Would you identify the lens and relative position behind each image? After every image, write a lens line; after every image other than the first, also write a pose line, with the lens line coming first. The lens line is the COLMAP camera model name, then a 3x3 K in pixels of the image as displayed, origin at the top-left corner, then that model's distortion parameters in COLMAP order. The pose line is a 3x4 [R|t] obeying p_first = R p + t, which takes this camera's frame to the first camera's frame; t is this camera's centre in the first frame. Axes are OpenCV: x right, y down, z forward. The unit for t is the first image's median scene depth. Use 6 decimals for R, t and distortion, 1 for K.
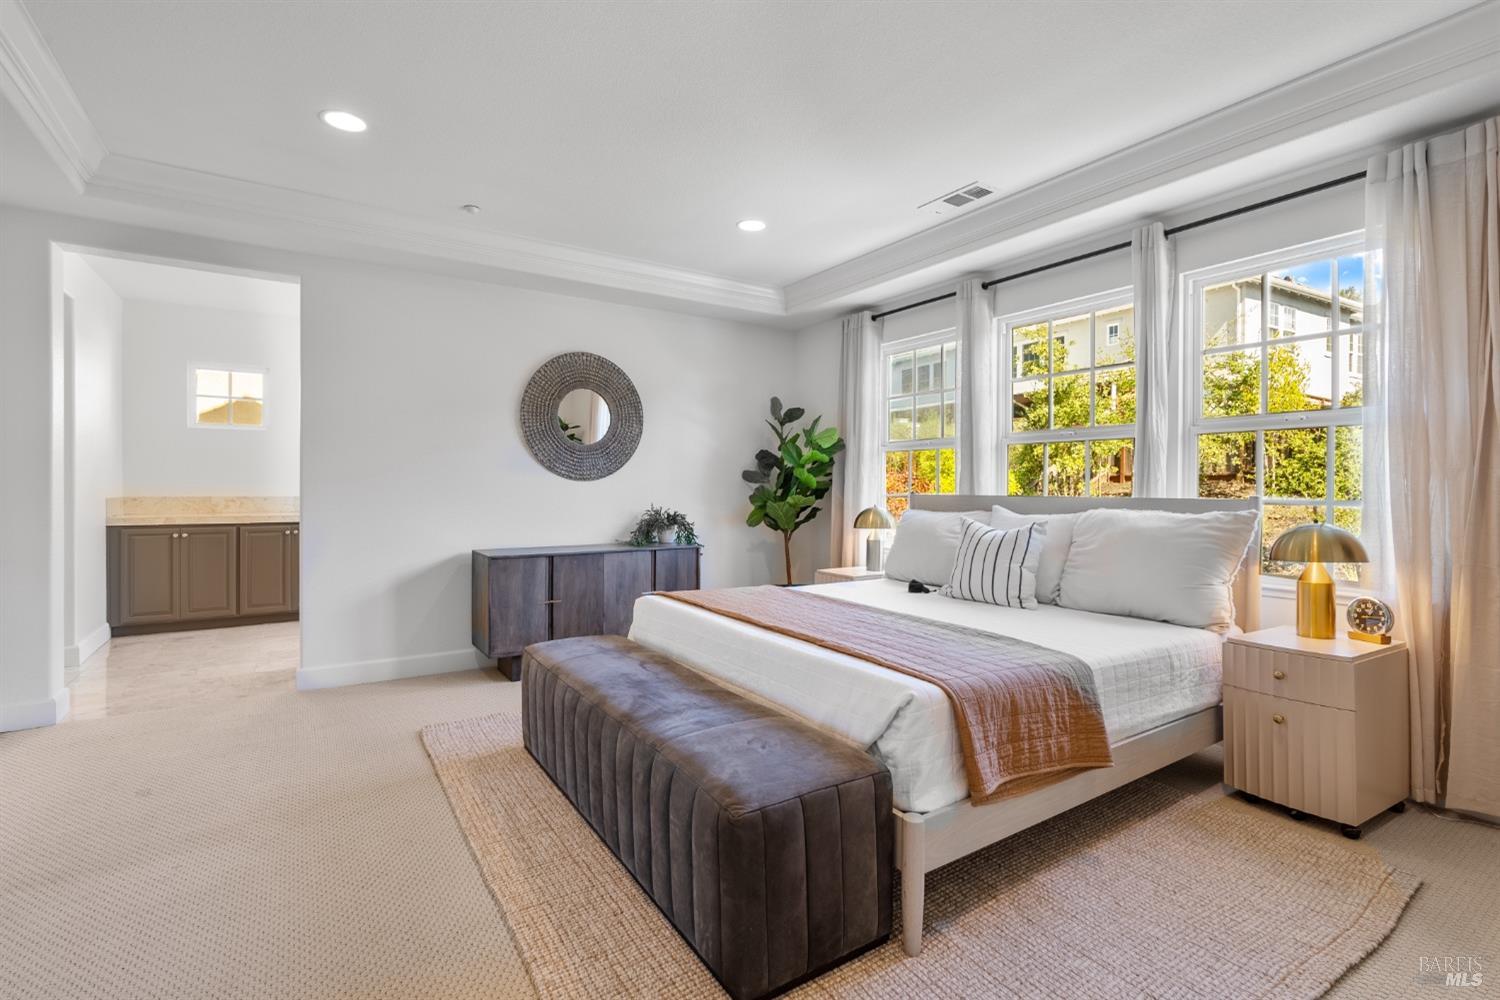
lens RADIAL K [[687.3, 0, 743.4], [0, 687.3, 489.9], [0, 0, 1]] dist [-0.003159, 0.001527]
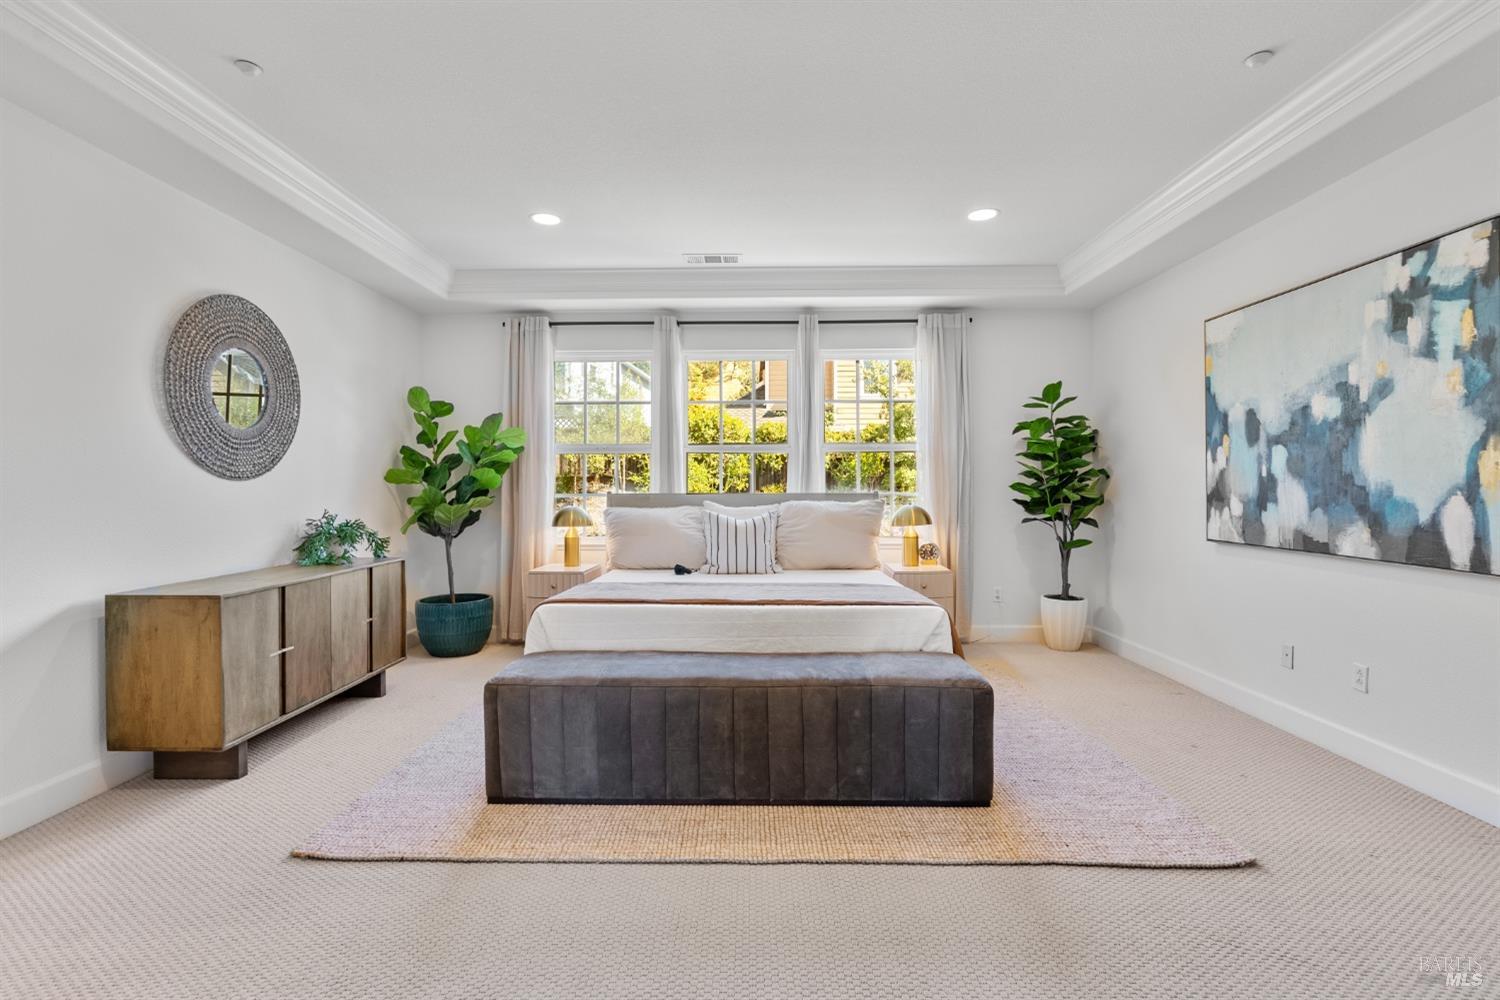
lens RADIAL K [[687.3, 0, 749.1], [0, 687.3, 497.5], [0, 0, 1]] dist [-0.003159, 0.001527]
pose [[0.556118, -0.018023, 0.830908, -0.550635], [0.008742, 0.999836, 0.015836, -0.002640], [-0.831057, -0.001543, 0.556185, 0.187618]]
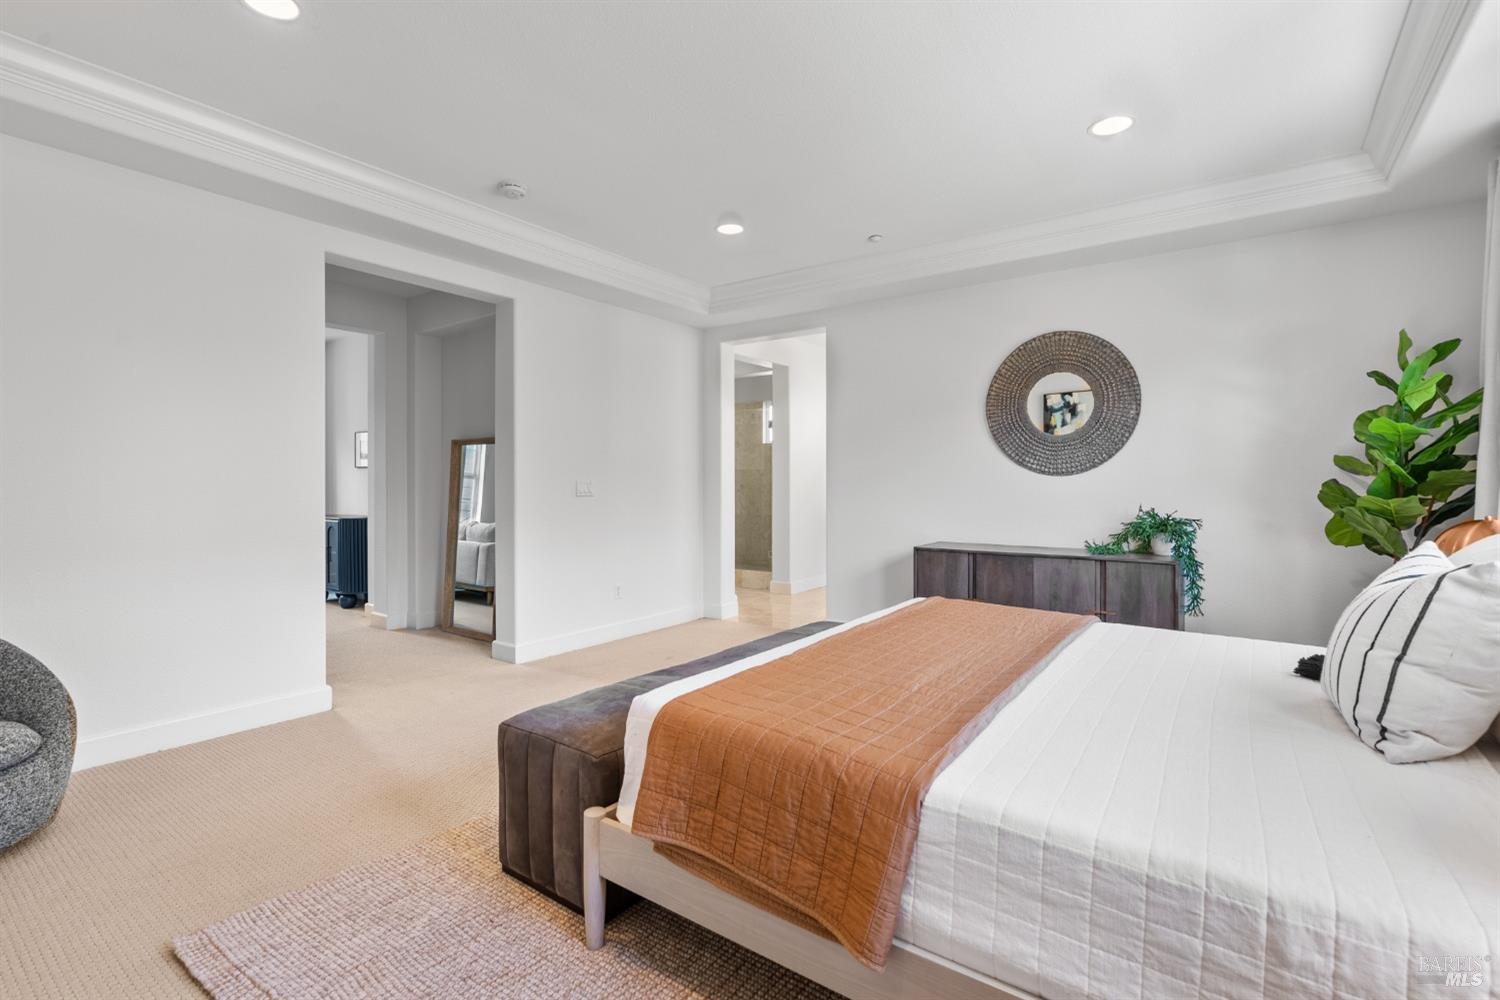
lens RADIAL K [[687.3, 0, 747.1], [0, 687.3, 487.8], [0, 0, 1]] dist [-0.003159, 0.001527]
pose [[0.351078, 0.004632, -0.936335, 0.481261], [-0.000962, 0.999989, 0.004586, -0.000913], [0.936346, -0.000709, 0.351078, 0.324634]]
